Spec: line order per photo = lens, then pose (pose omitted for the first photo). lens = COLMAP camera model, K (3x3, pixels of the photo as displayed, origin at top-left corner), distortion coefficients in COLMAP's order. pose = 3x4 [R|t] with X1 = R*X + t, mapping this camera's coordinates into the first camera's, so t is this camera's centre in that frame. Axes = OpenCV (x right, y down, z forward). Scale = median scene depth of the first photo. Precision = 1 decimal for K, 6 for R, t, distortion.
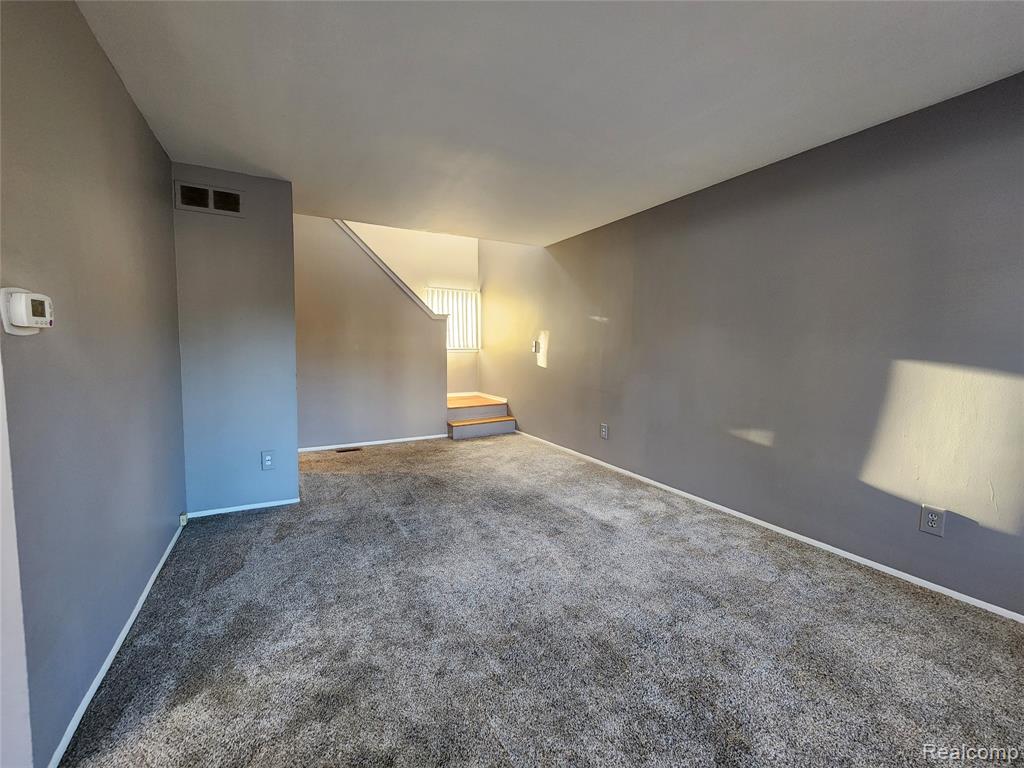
lens RADIAL K [[418.4, 0, 502.5], [0, 418.4, 377.1], [0, 0, 1]] dist [0.001453, -0.003022]
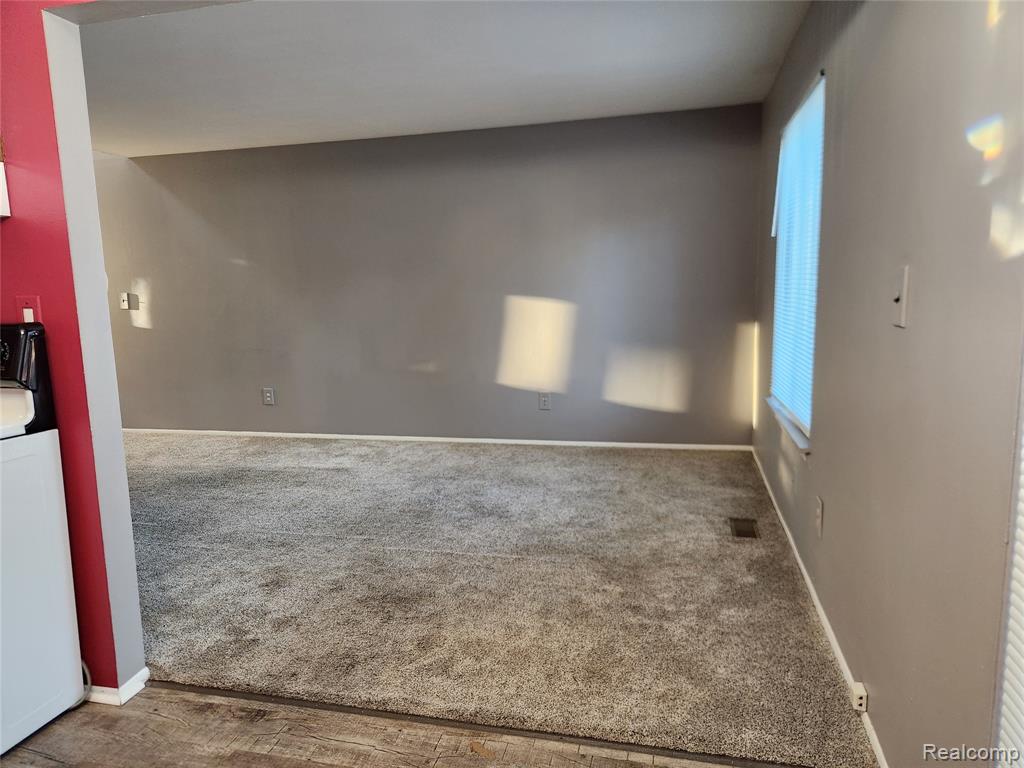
lens RADIAL K [[693.3, 0, 503.2], [0, 693.3, 384.2], [0, 0, 1]] dist [0.047606, -0.040605]
pose [[0.671834, -0.133410, 0.728588, -0.910465], [0.093484, 0.991052, 0.095268, 0.028563], [-0.734779, 0.004107, 0.678294, -0.609011]]
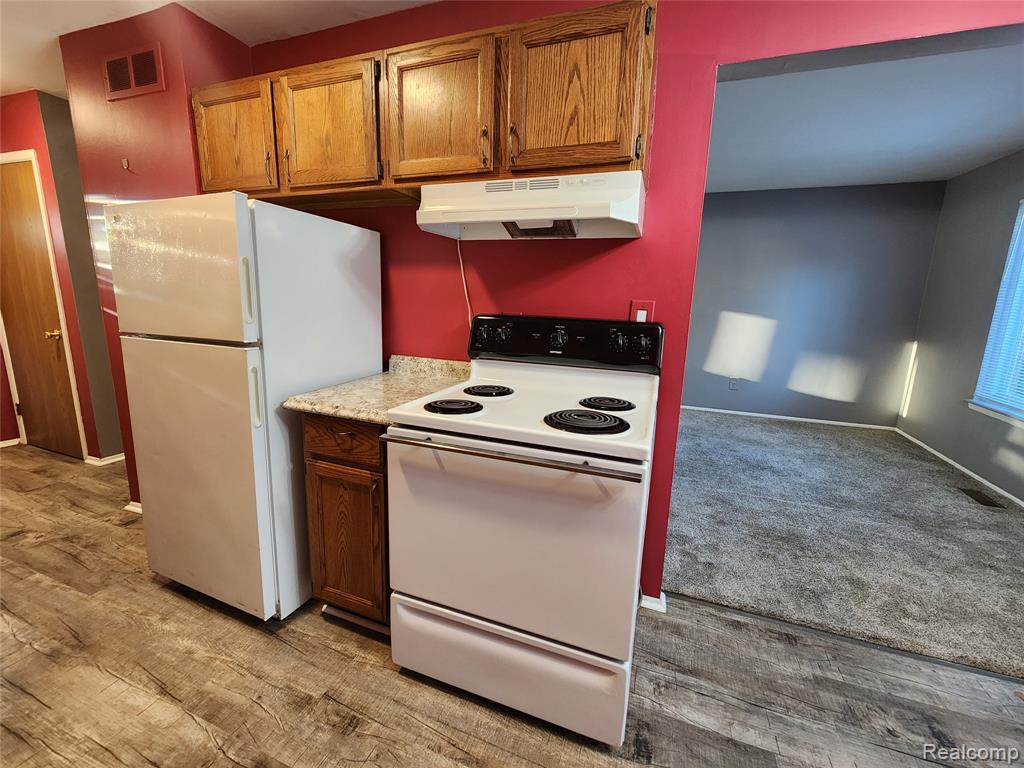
lens RADIAL K [[418.4, 0, 515.3], [0, 418.4, 375.1], [0, 0, 1]] dist [0.001453, -0.003022]
pose [[0.753272, -0.112130, 0.648080, -1.281808], [0.037165, 0.991042, 0.128272, -0.031572], [-0.656658, -0.072538, 0.750692, 0.086806]]
